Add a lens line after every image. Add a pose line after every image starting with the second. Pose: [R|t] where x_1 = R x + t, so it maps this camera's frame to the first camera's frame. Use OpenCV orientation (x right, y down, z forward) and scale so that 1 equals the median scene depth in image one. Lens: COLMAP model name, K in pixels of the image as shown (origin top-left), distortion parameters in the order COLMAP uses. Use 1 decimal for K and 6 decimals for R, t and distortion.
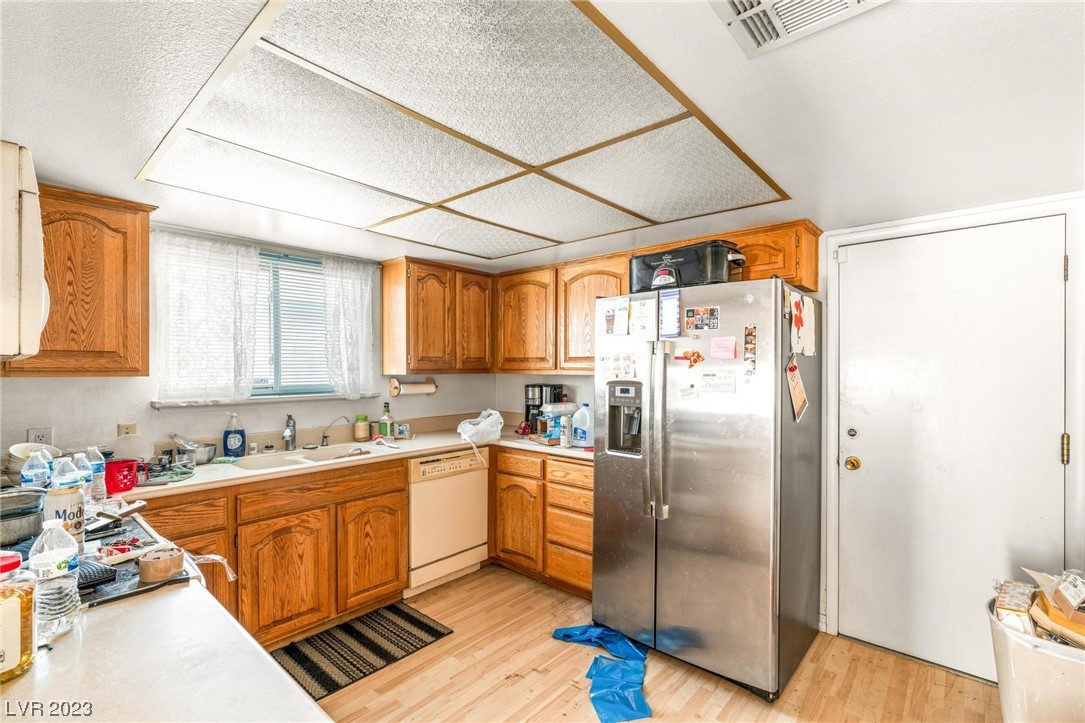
lens RADIAL K [[481.9, 0, 542.4], [0, 481.9, 367.5], [0, 0, 1]] dist [0.000892, 0.000197]
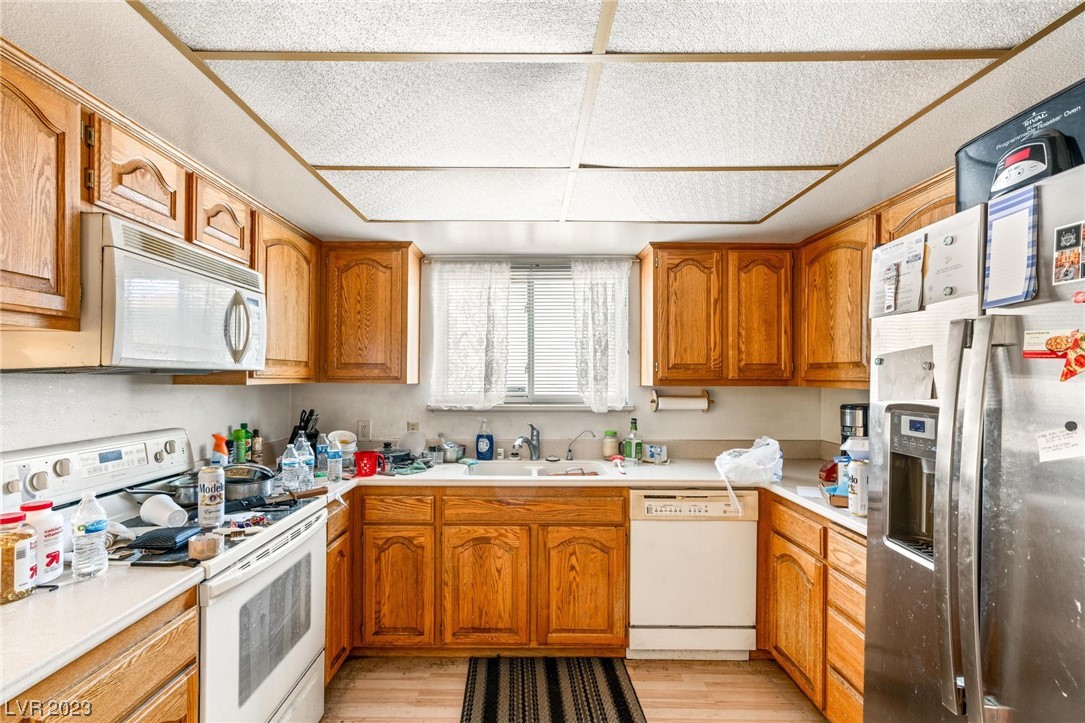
lens RADIAL K [[495.4, 0, 542.3], [0, 495.4, 373.7], [0, 0, 1]] dist [-0.000006, 0.000561]
pose [[0.663403, -0.002724, -0.748257, 0.274442], [-0.003619, 0.999970, -0.006848, 0.000619], [0.748253, 0.007251, 0.663374, 0.357077]]
